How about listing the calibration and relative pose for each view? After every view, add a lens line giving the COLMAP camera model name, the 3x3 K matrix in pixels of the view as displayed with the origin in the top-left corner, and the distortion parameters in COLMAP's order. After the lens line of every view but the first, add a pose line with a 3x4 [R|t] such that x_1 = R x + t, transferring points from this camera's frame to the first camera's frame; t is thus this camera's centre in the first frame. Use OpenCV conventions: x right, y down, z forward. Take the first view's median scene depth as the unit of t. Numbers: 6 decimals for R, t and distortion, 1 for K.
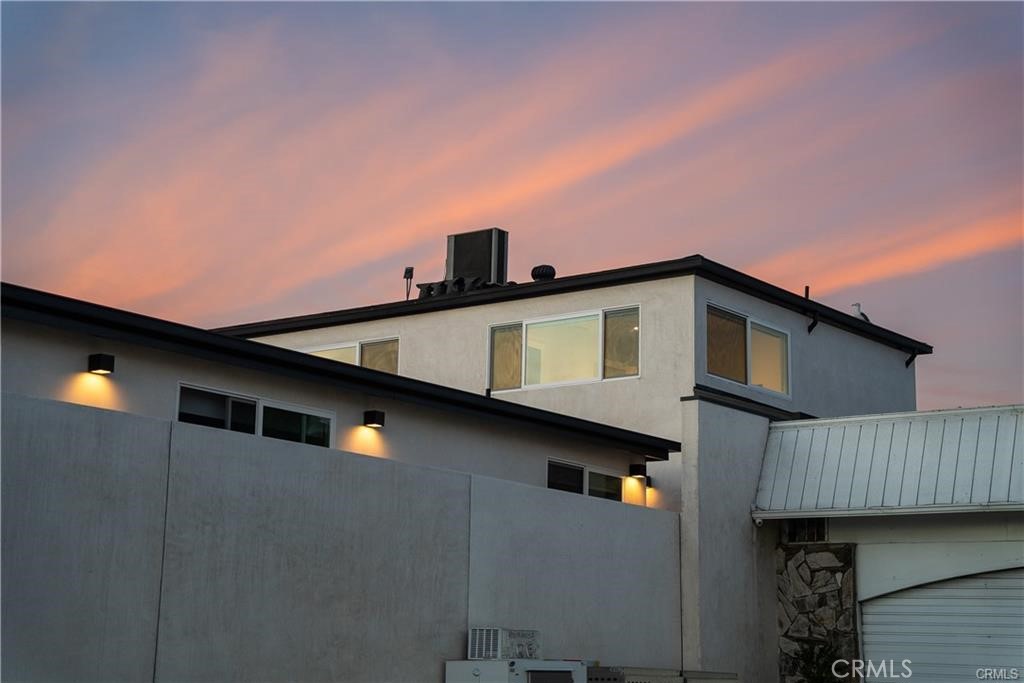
lens RADIAL K [[1861.0, 0, 512.0], [0, 1861.0, 341.5], [0, 0, 1]] dist [0.446823, 0.084517]
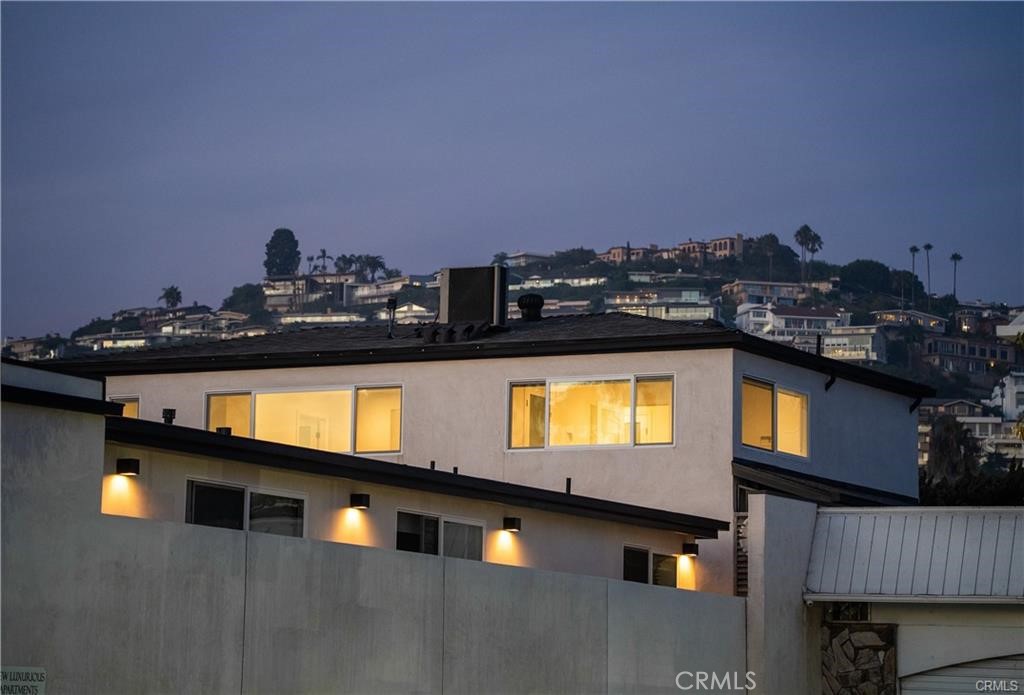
lens RADIAL K [[3901.9, 0, 512.0], [0, 3901.9, 347.5], [0, 0, 1]] dist [1.779686, -0.902446]
pose [[0.985775, 0.015971, 0.167309, -0.419170], [-0.030942, 0.995705, 0.087260, -0.242827], [-0.165197, -0.091195, 0.982035, -1.189632]]
